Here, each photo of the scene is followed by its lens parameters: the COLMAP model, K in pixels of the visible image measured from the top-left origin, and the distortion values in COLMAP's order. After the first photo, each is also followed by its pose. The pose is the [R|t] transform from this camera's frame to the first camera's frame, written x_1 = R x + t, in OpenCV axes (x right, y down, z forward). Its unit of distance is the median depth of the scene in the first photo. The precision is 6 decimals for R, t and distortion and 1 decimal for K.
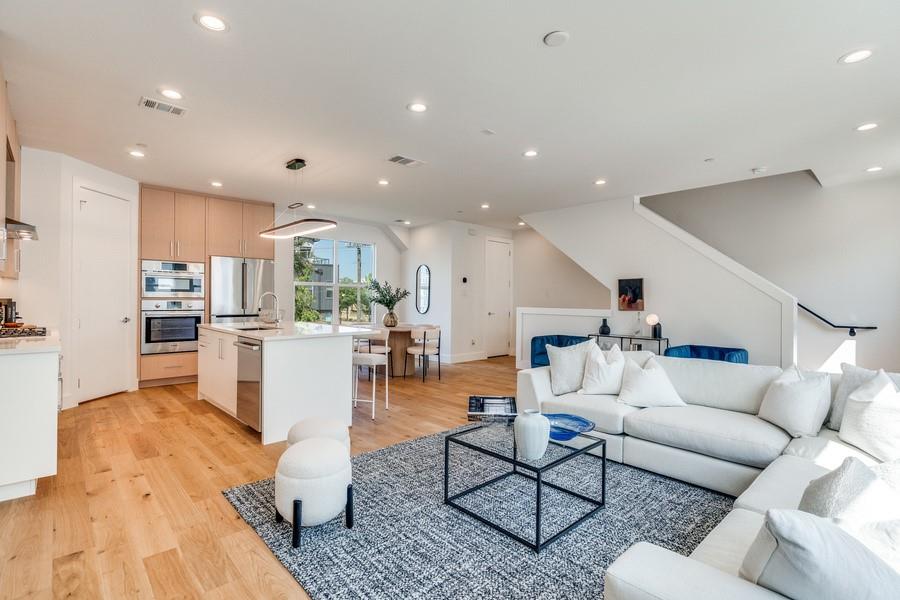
lens RADIAL K [[422.7, 0, 437.4], [0, 422.7, 299.6], [0, 0, 1]] dist [-0.002169, -0.000194]
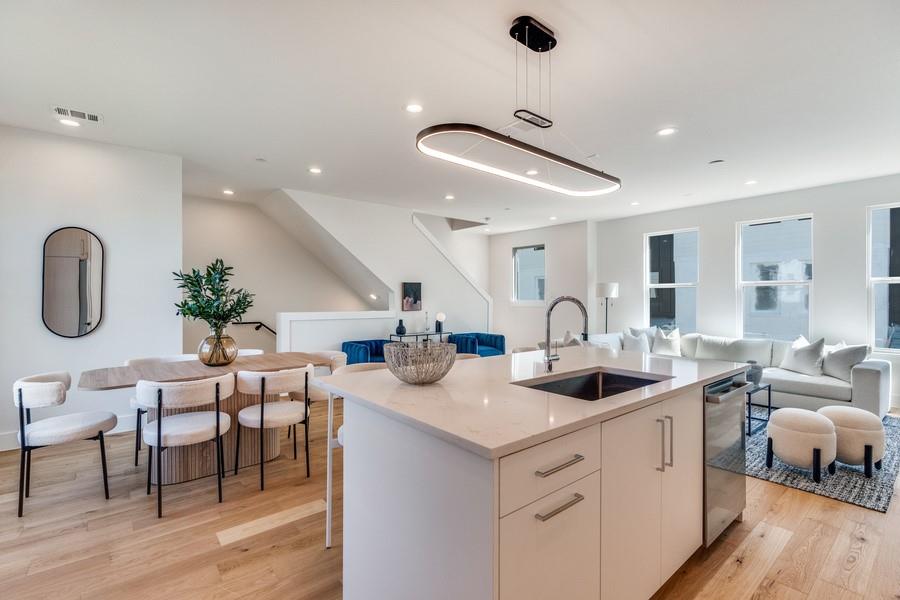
lens RADIAL K [[414.7, 0, 451.3], [0, 414.7, 298.2], [0, 0, 1]] dist [-0.003821, -0.000397]
pose [[0.048315, -0.007663, 0.998803, -0.664065], [0.001623, 0.999970, 0.007594, -0.016558], [-0.998831, 0.001254, 0.048326, 0.865190]]
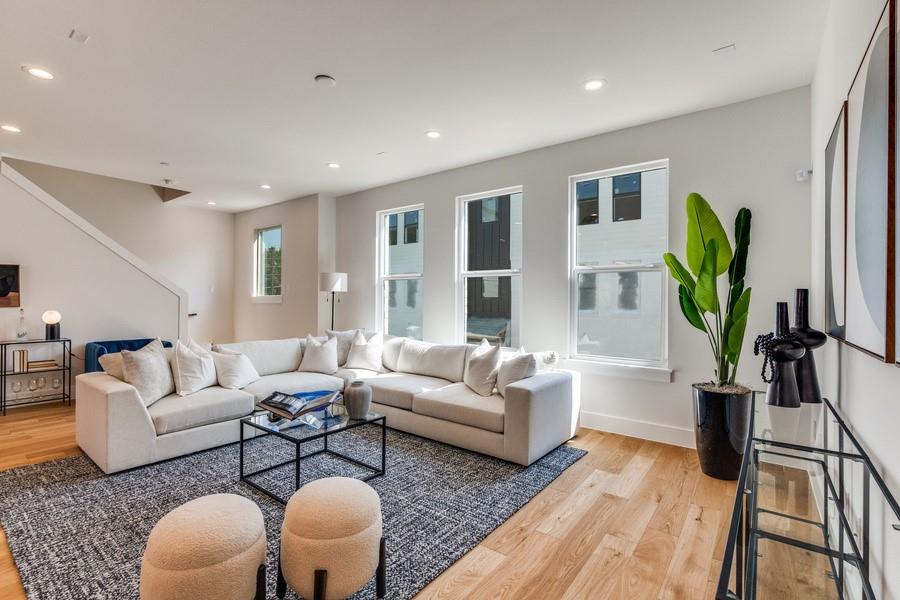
lens RADIAL K [[414.7, 0, 451.3], [0, 414.7, 298.2], [0, 0, 1]] dist [-0.003821, -0.000397]
pose [[-0.173238, -0.005299, 0.984866, -0.400625], [-0.008058, 0.999960, 0.003963, 0.000700], [-0.984847, -0.007250, -0.173274, 0.351929]]
